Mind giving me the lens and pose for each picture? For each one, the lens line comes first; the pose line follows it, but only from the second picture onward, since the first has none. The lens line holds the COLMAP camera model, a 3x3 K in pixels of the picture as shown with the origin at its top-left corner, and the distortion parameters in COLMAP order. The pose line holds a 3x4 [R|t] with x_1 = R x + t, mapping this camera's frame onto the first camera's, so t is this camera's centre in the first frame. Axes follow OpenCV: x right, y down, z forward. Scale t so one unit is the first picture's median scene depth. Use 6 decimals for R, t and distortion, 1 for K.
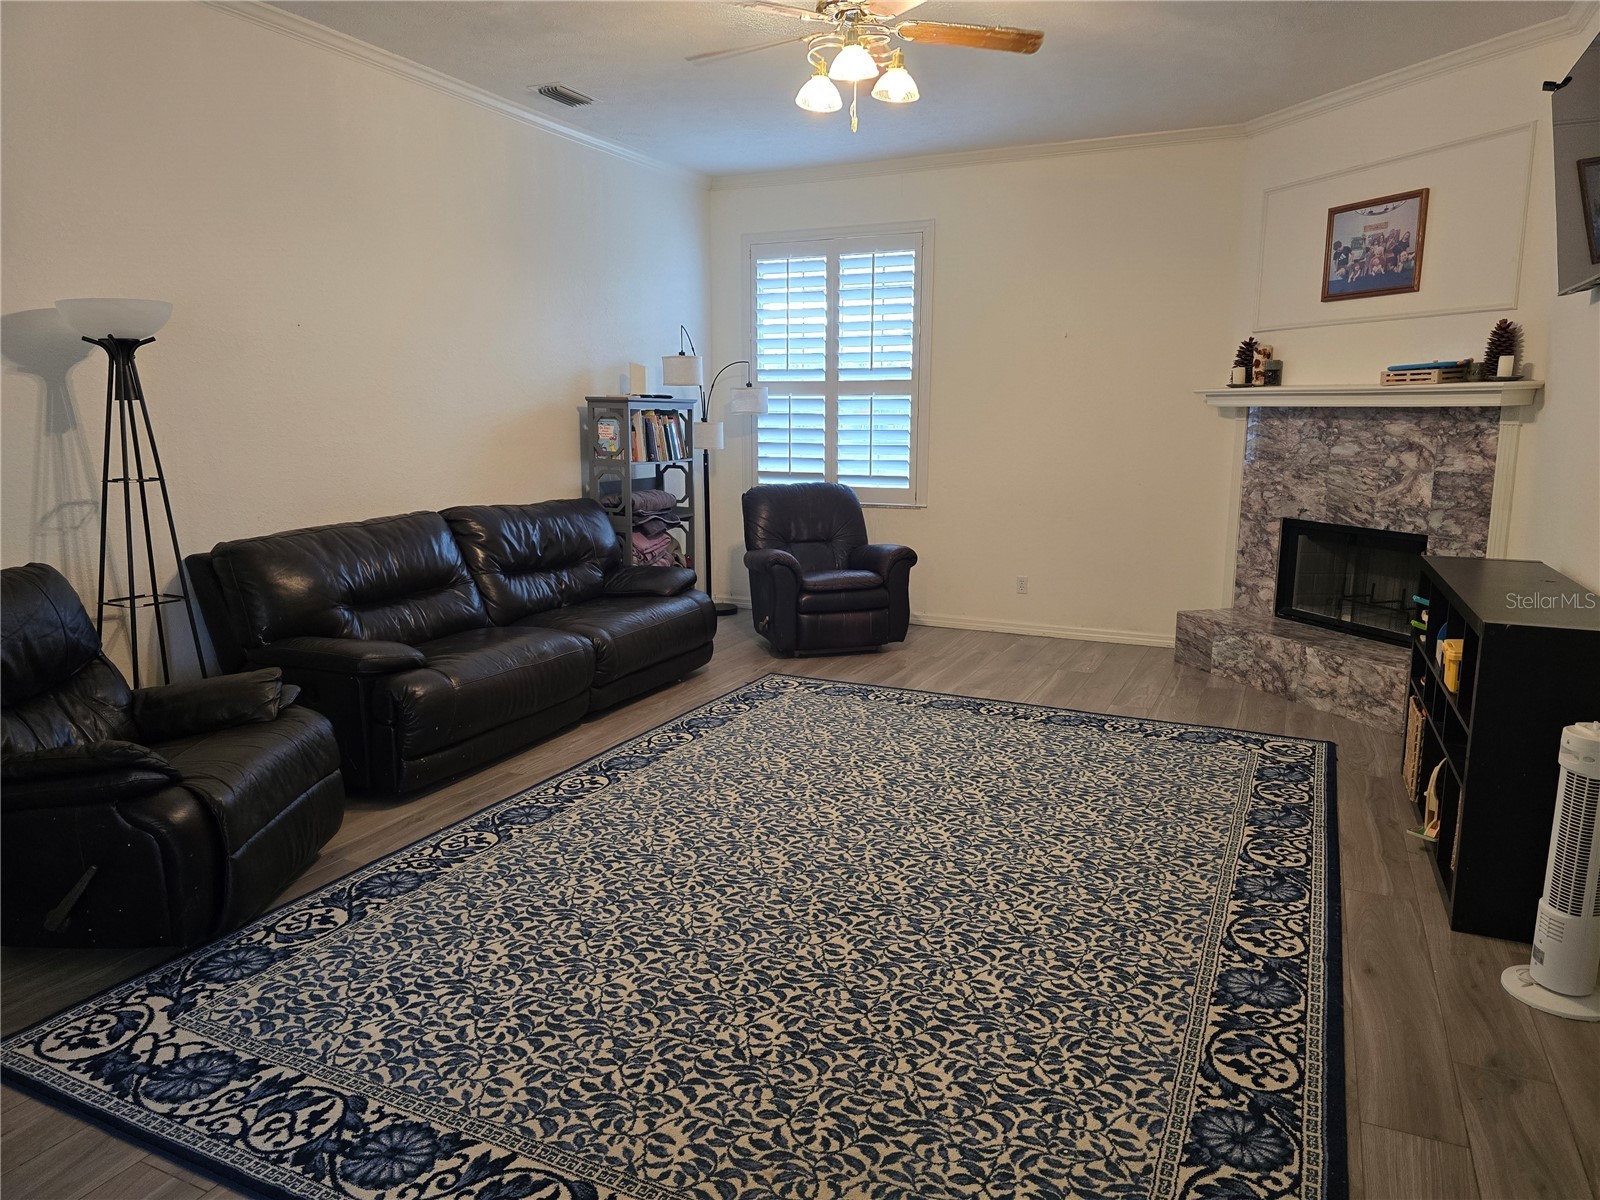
lens RADIAL K [[1079.4, 0, 798.0], [0, 1079.4, 598.3], [0, 0, 1]] dist [0.071352, -0.068114]
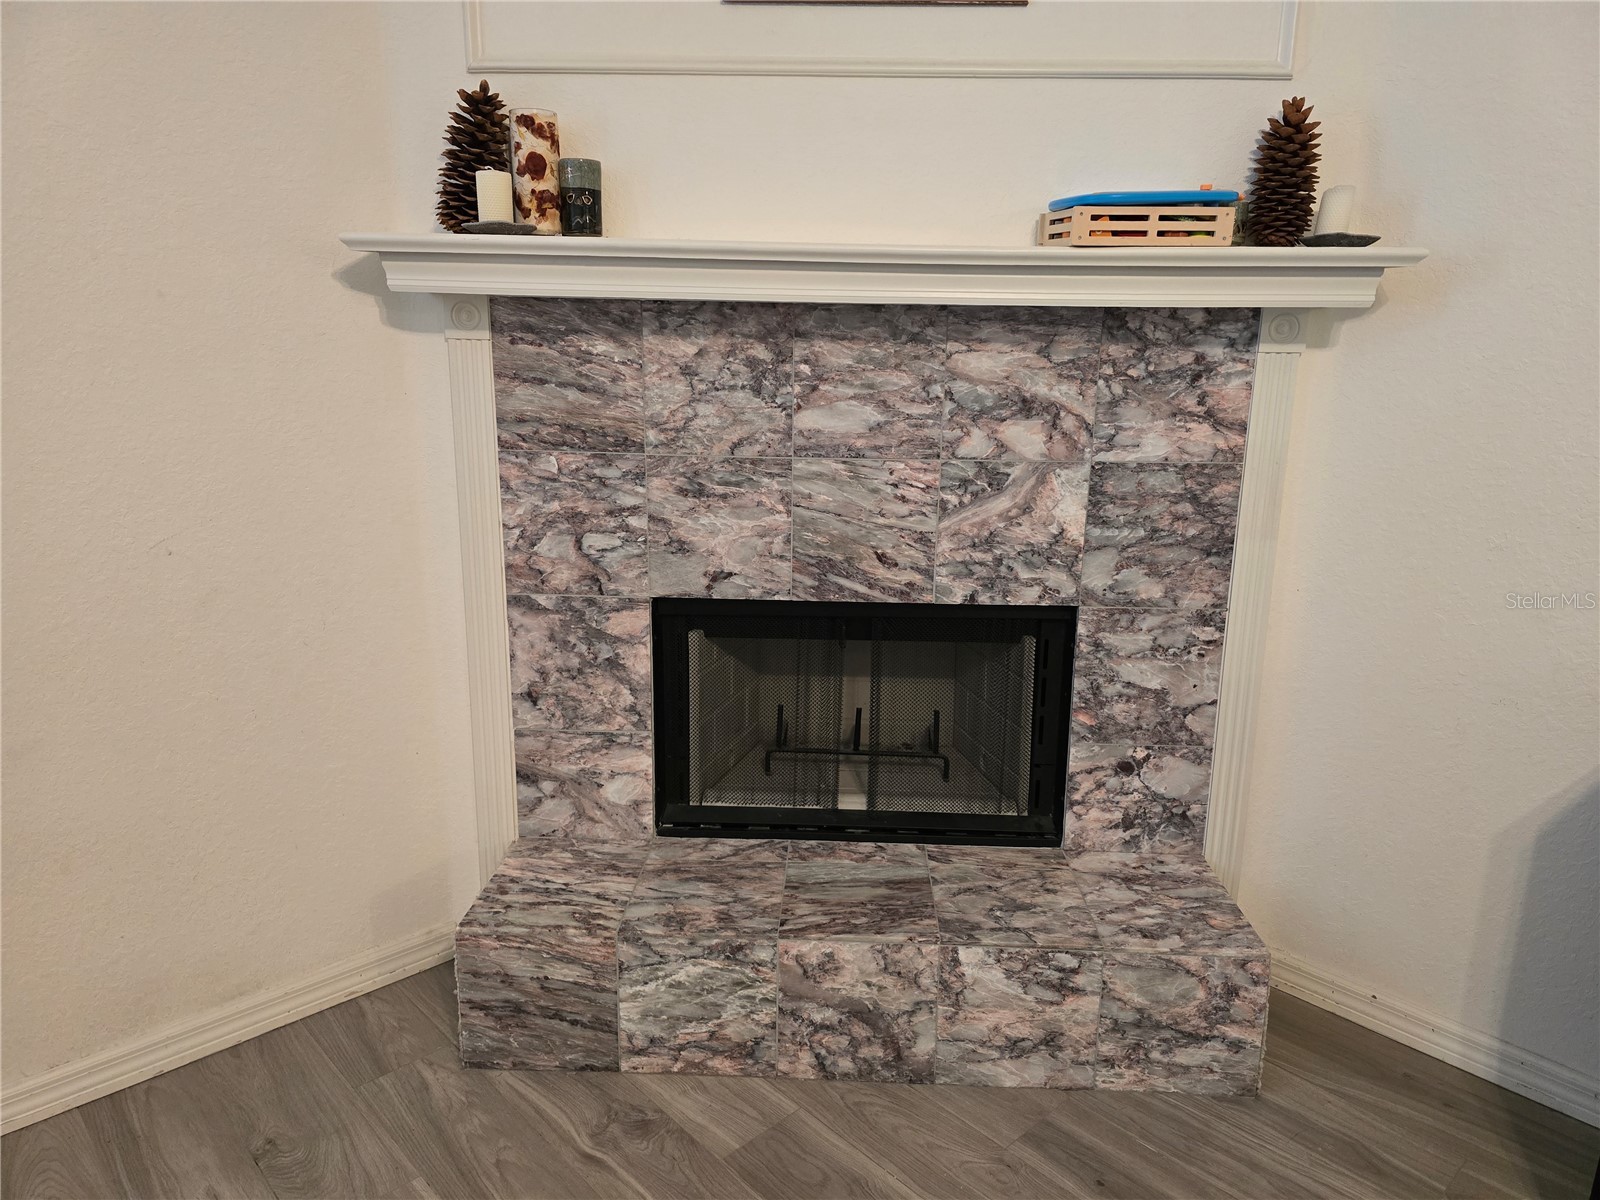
lens RADIAL K [[1079.4, 0, 813.6], [0, 1079.4, 613.7], [0, 0, 1]] dist [0.071352, -0.068114]
pose [[0.366620, -0.228587, 0.901852, 0.143829], [0.147086, 0.971397, 0.186421, -0.159687], [-0.918671, 0.064304, 0.389756, 0.972260]]
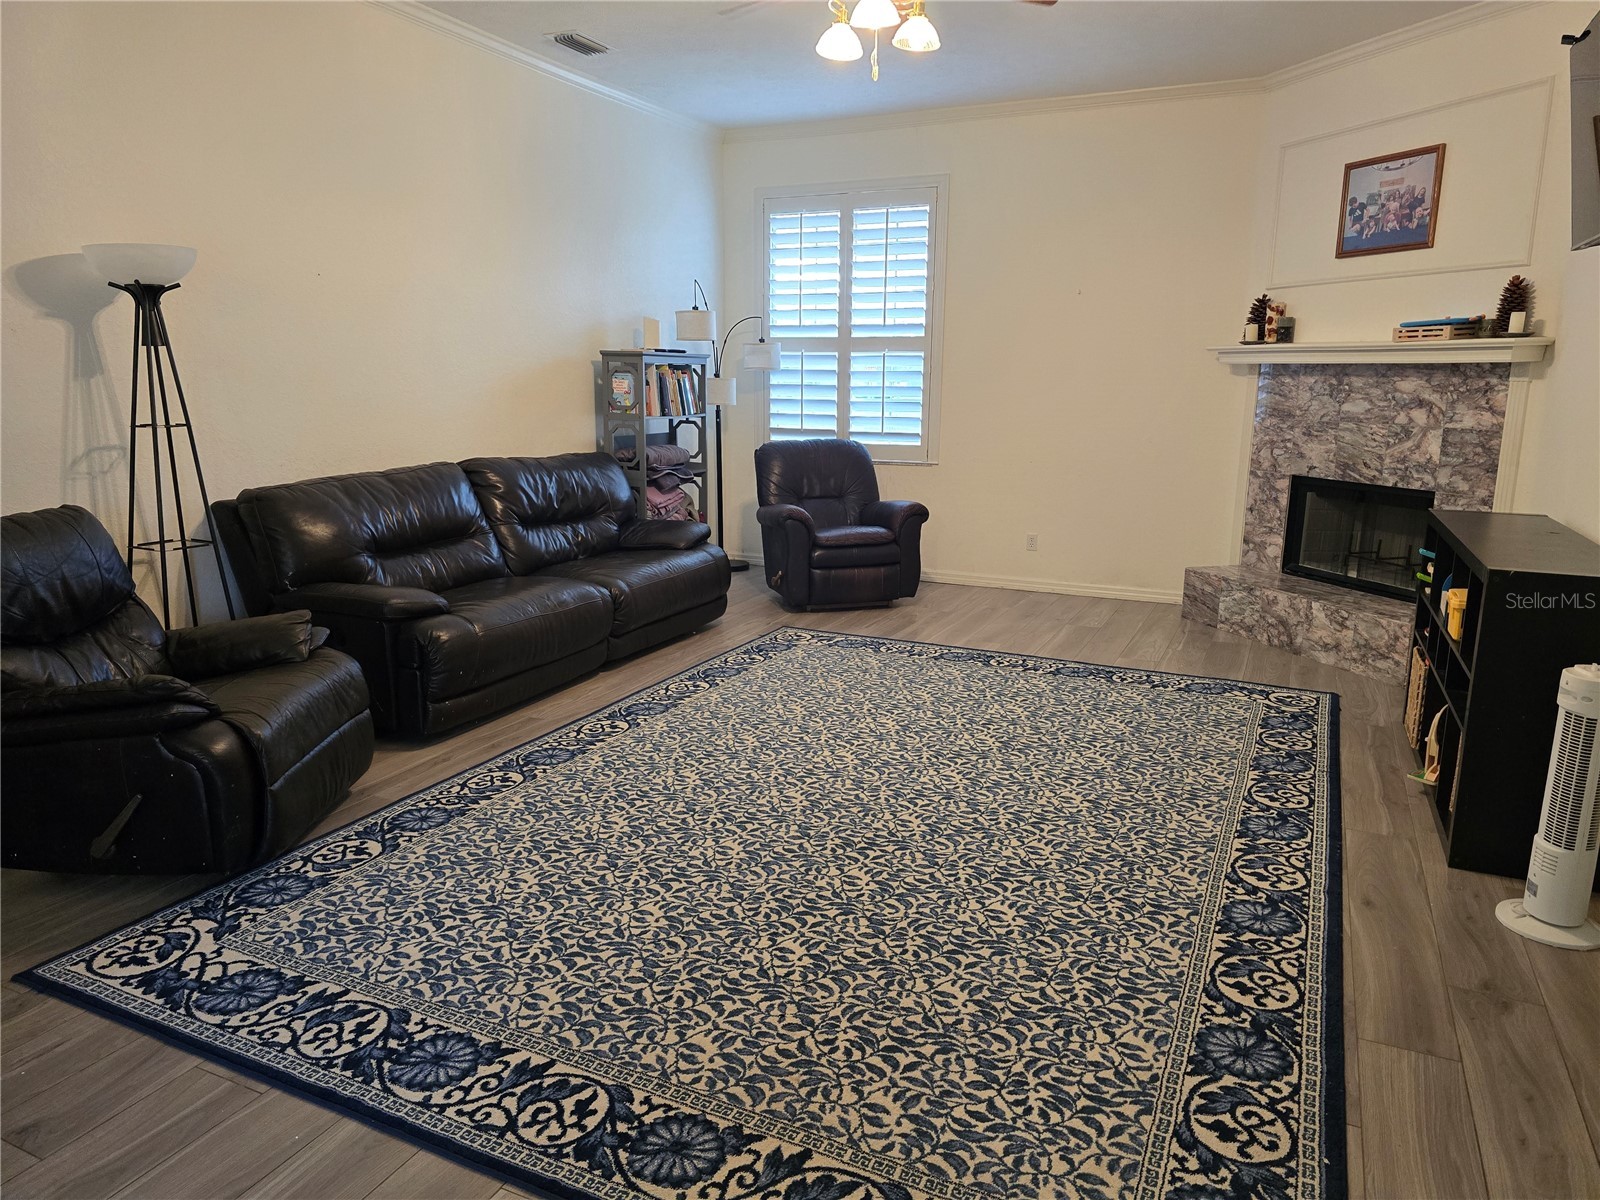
lens RADIAL K [[1079.4, 0, 802.0], [0, 1079.4, 601.7], [0, 0, 1]] dist [0.071352, -0.068114]
pose [[0.999979, 0.006465, 0.000614, -0.010733], [-0.006483, 0.999351, 0.035434, 0.012678], [-0.000385, -0.035437, 0.999372, -0.016176]]
